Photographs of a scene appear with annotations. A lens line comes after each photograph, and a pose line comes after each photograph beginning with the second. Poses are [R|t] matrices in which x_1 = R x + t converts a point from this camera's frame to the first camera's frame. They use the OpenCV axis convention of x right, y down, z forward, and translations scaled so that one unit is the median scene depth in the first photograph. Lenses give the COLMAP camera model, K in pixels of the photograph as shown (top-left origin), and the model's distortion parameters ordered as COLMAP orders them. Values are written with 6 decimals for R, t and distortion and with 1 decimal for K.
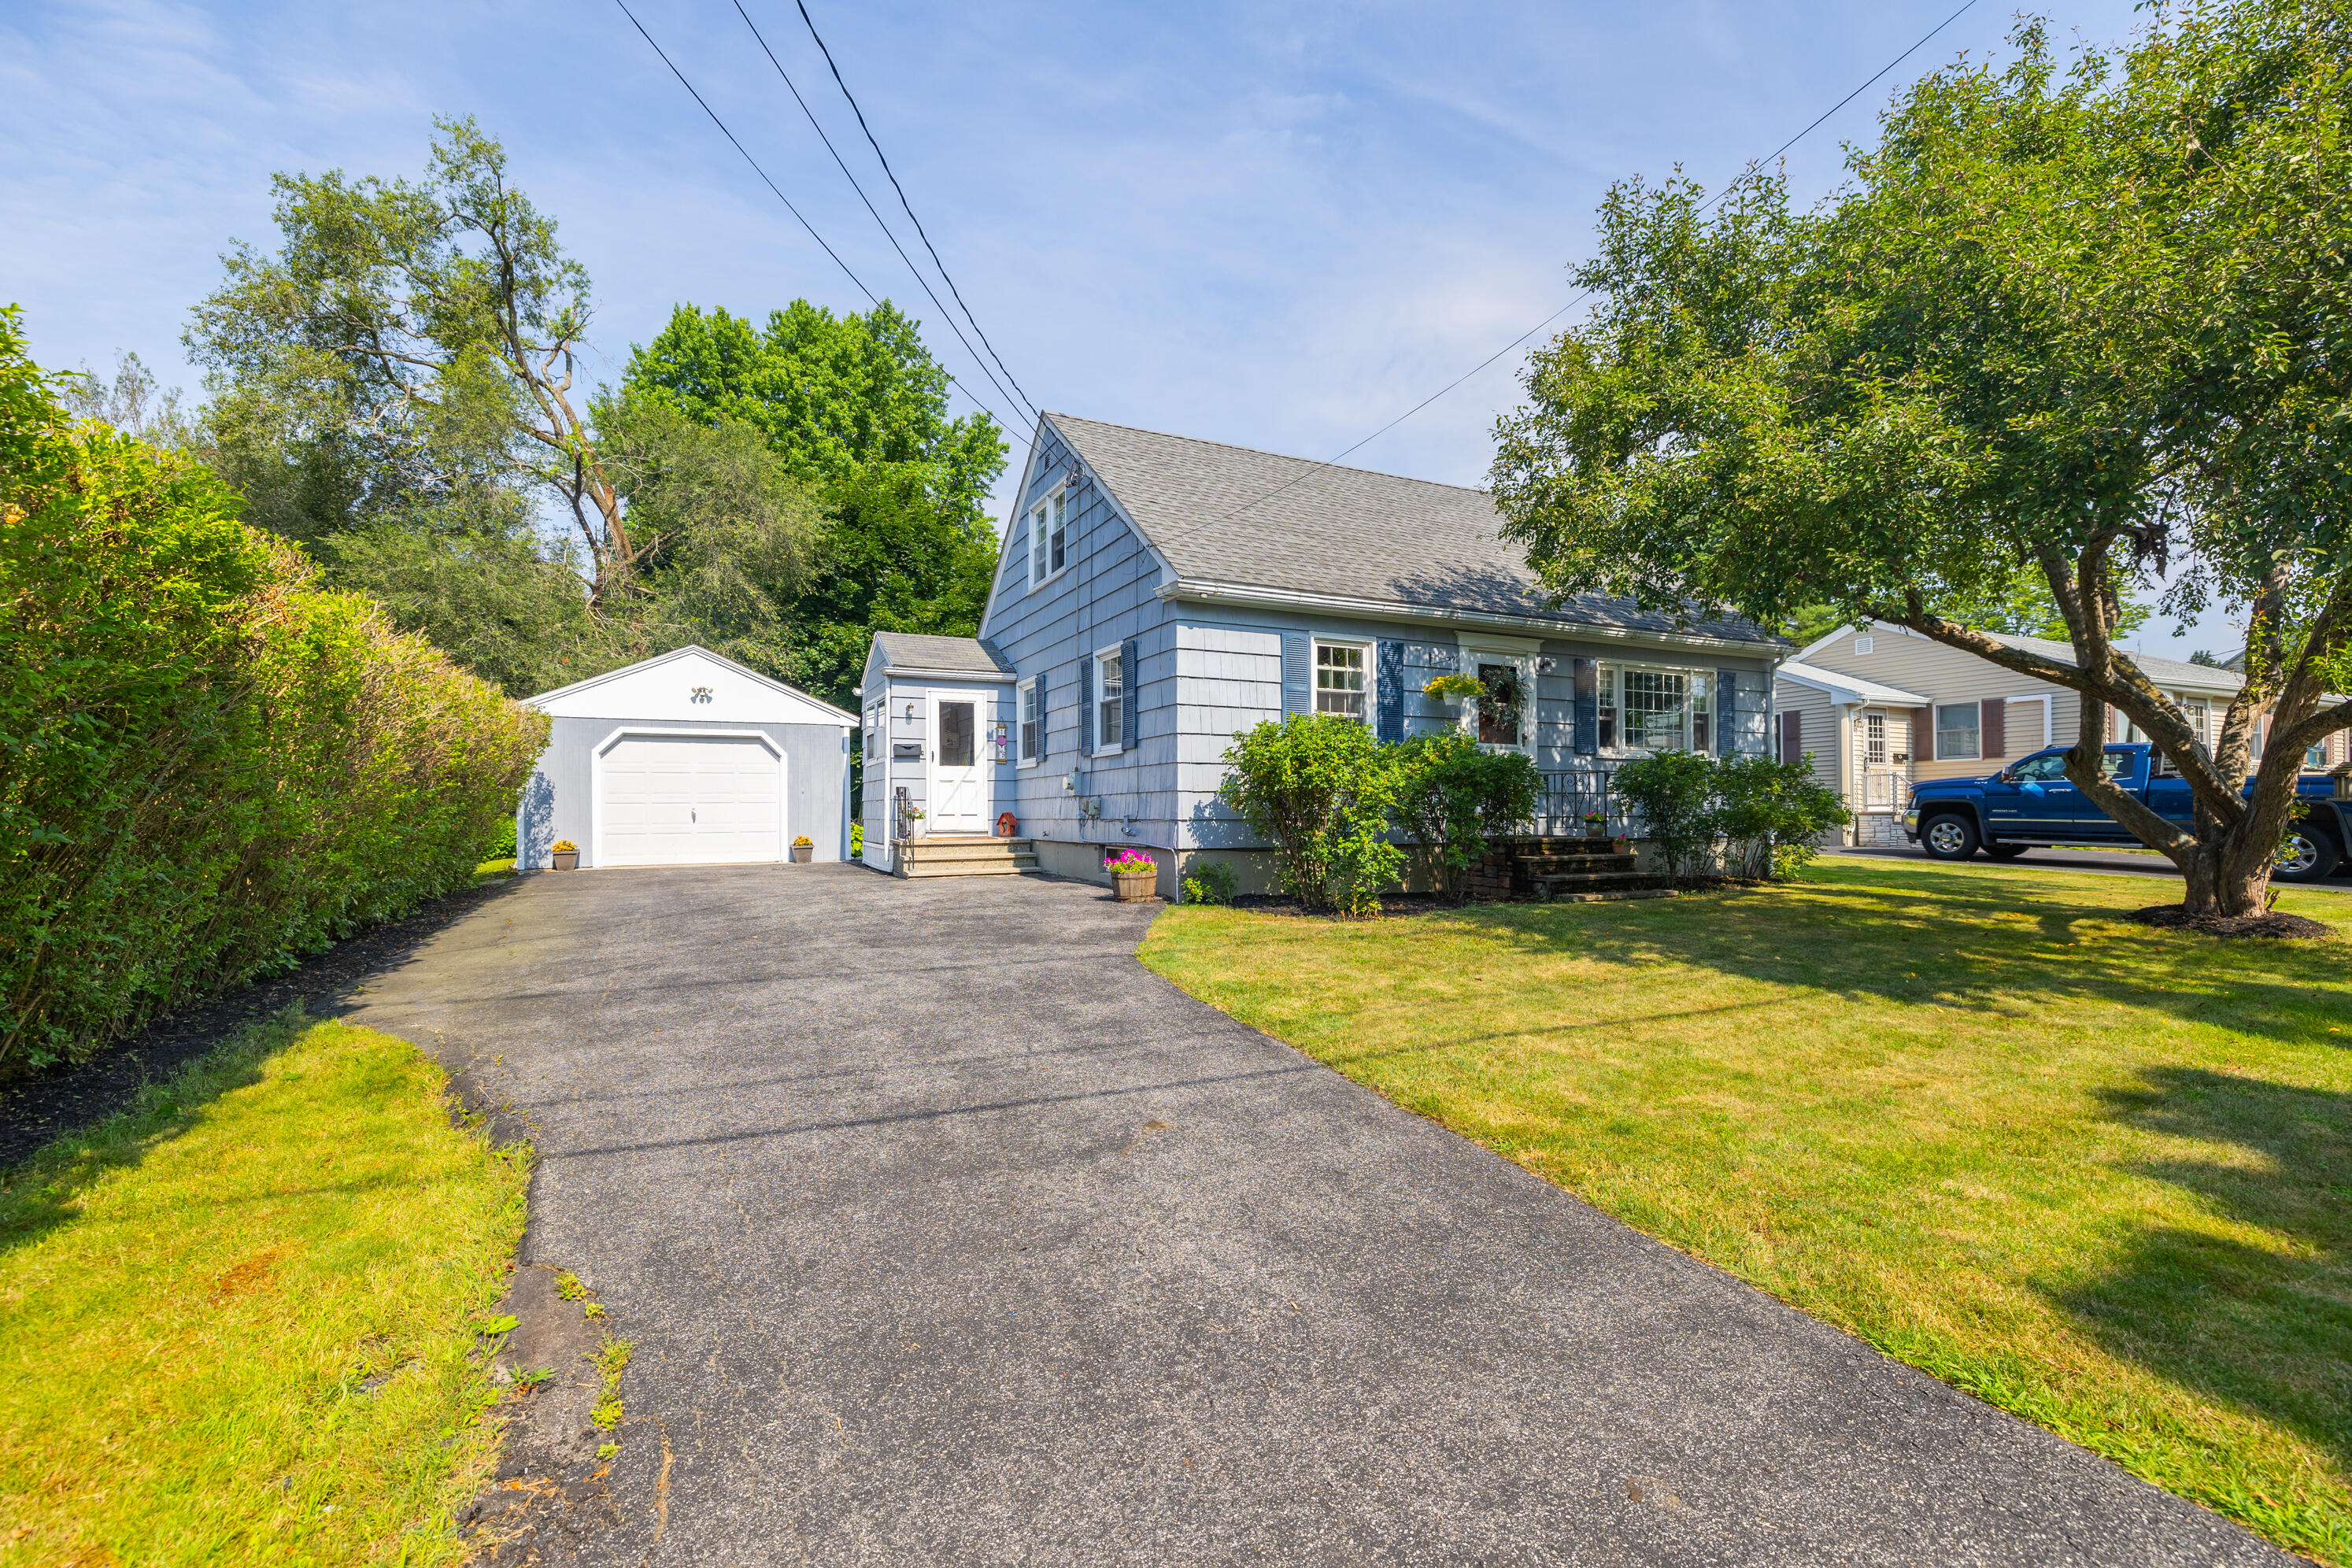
lens RADIAL K [[1000.1, 0, 1168.4], [0, 1000.1, 795.1], [0, 0, 1]] dist [-0.002336, -0.000455]
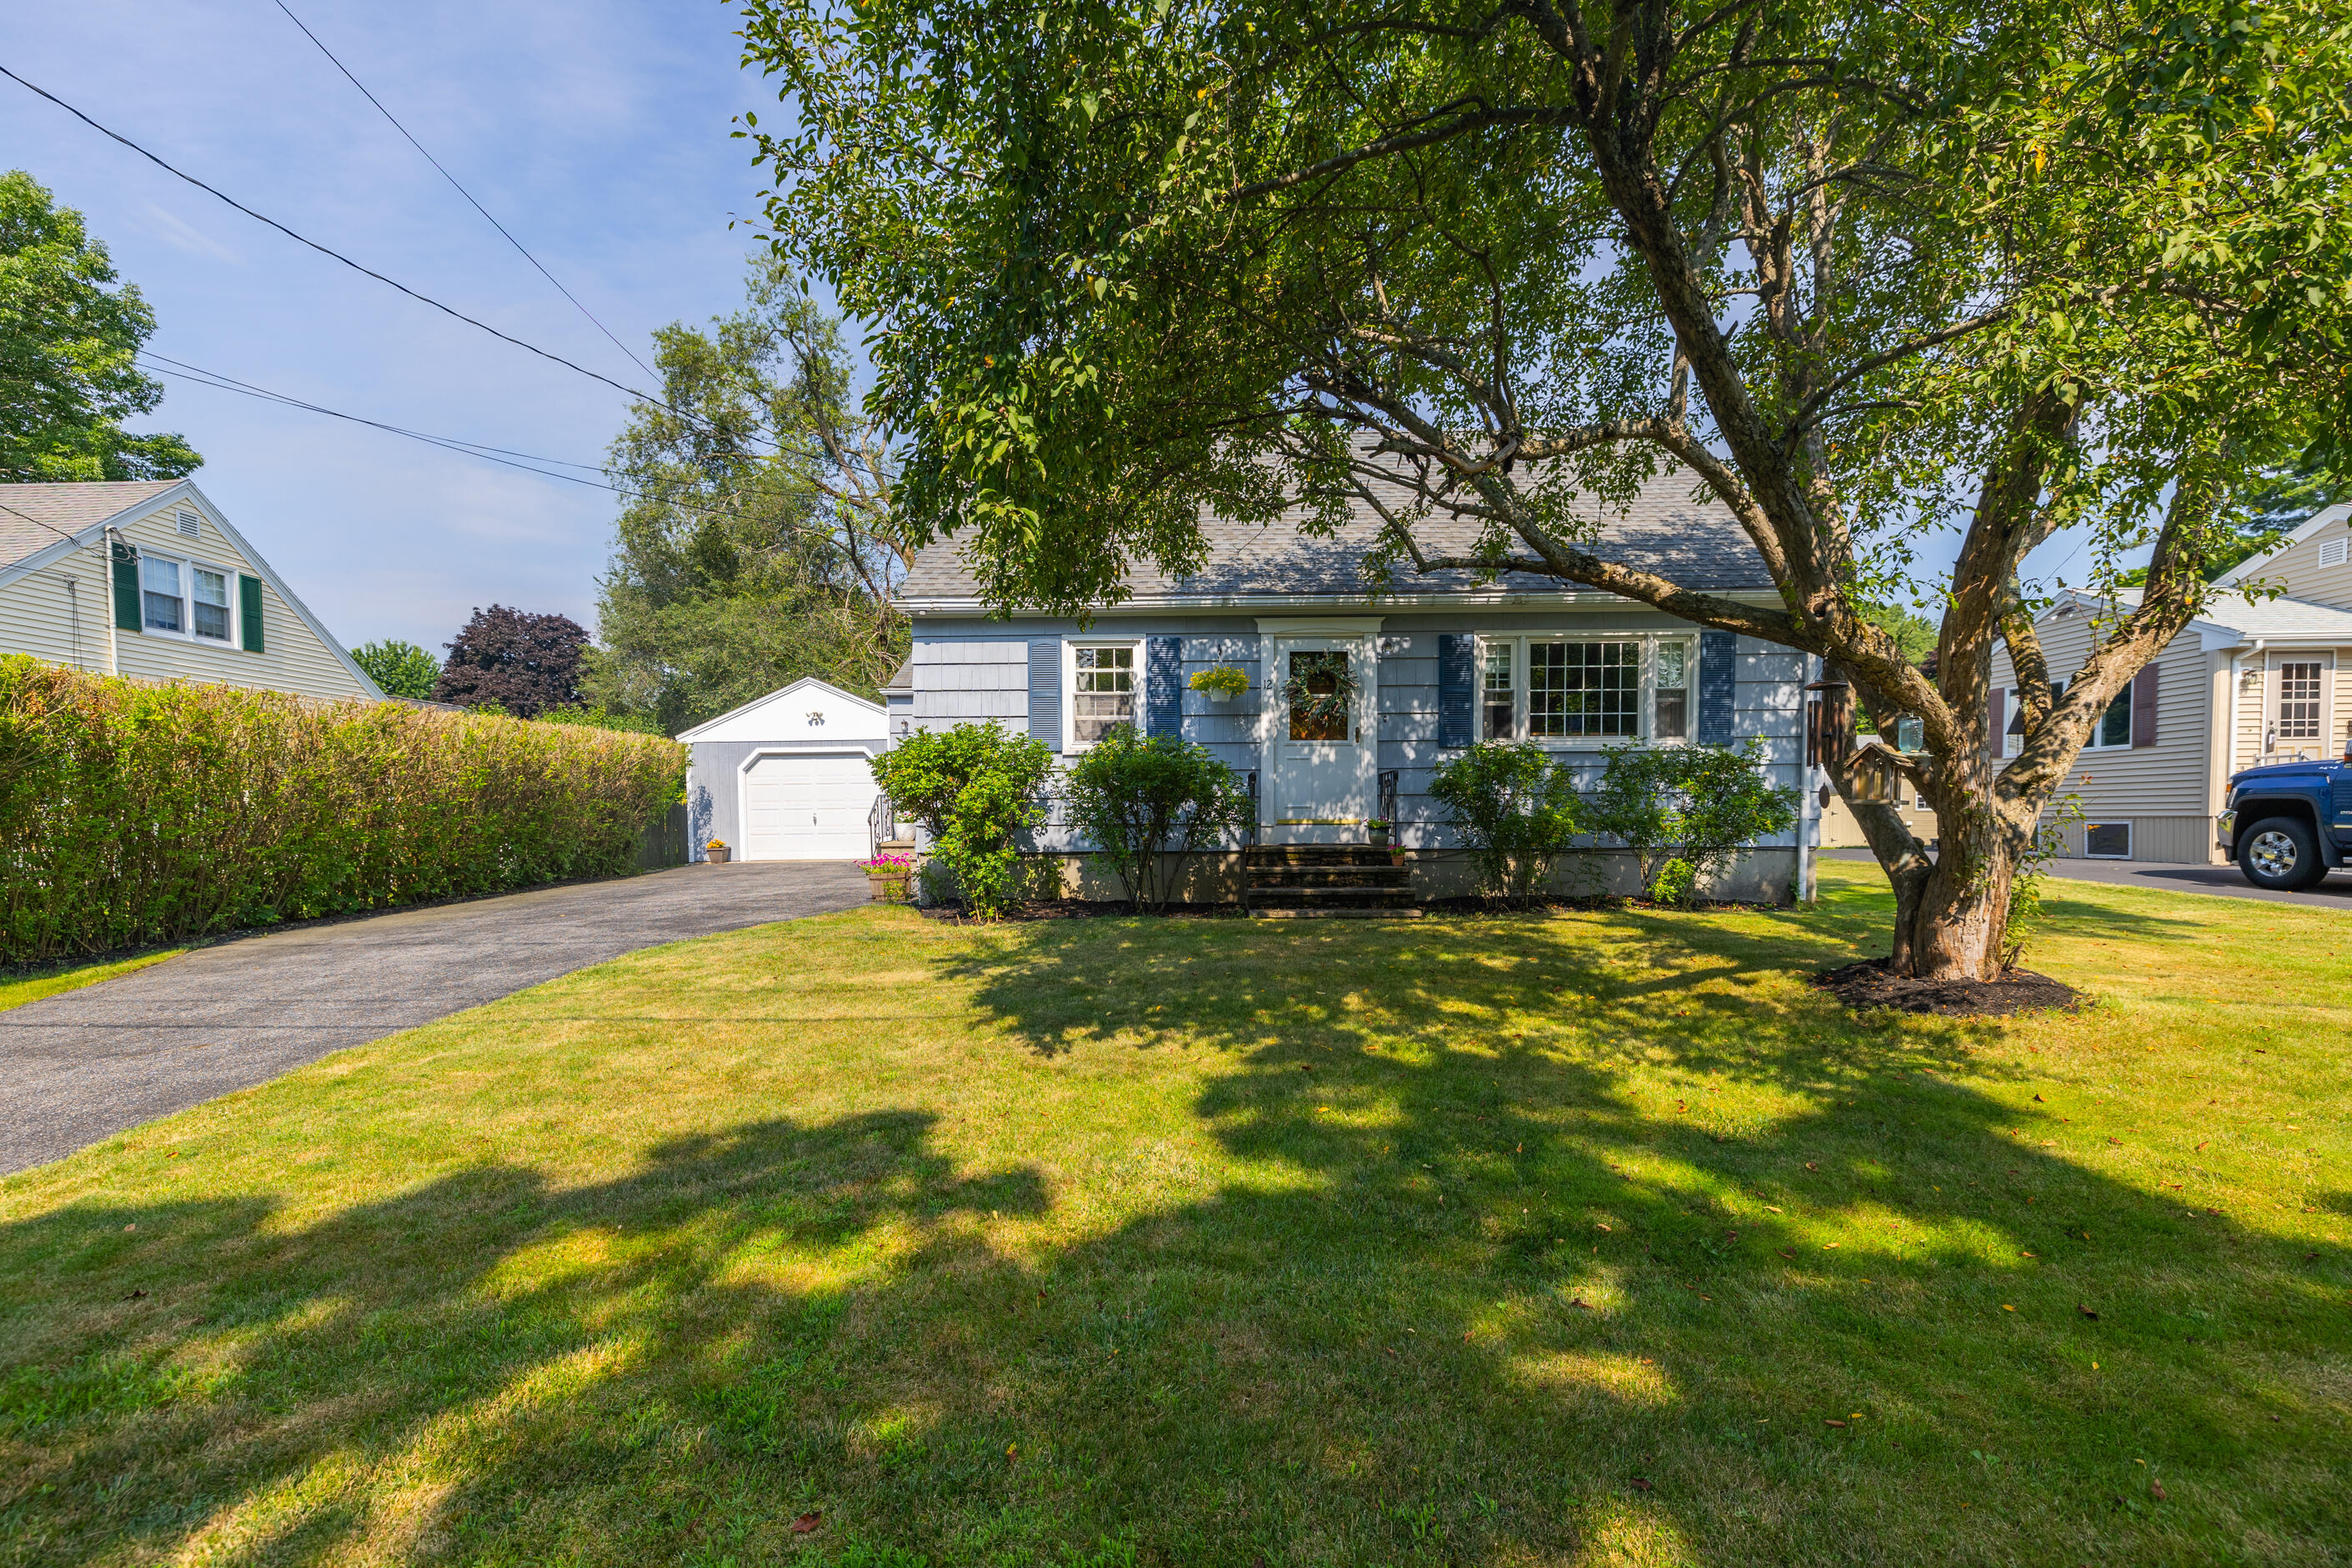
lens RADIAL K [[1037.5, 0, 1153.9], [0, 1037.5, 842.3], [0, 0, 1]] dist [0.000082, -0.000341]
pose [[0.889886, 0.009901, -0.456075, 0.605753], [0.010754, 0.999031, 0.042670, -0.001737], [0.456056, -0.042877, 0.888918, 0.105821]]
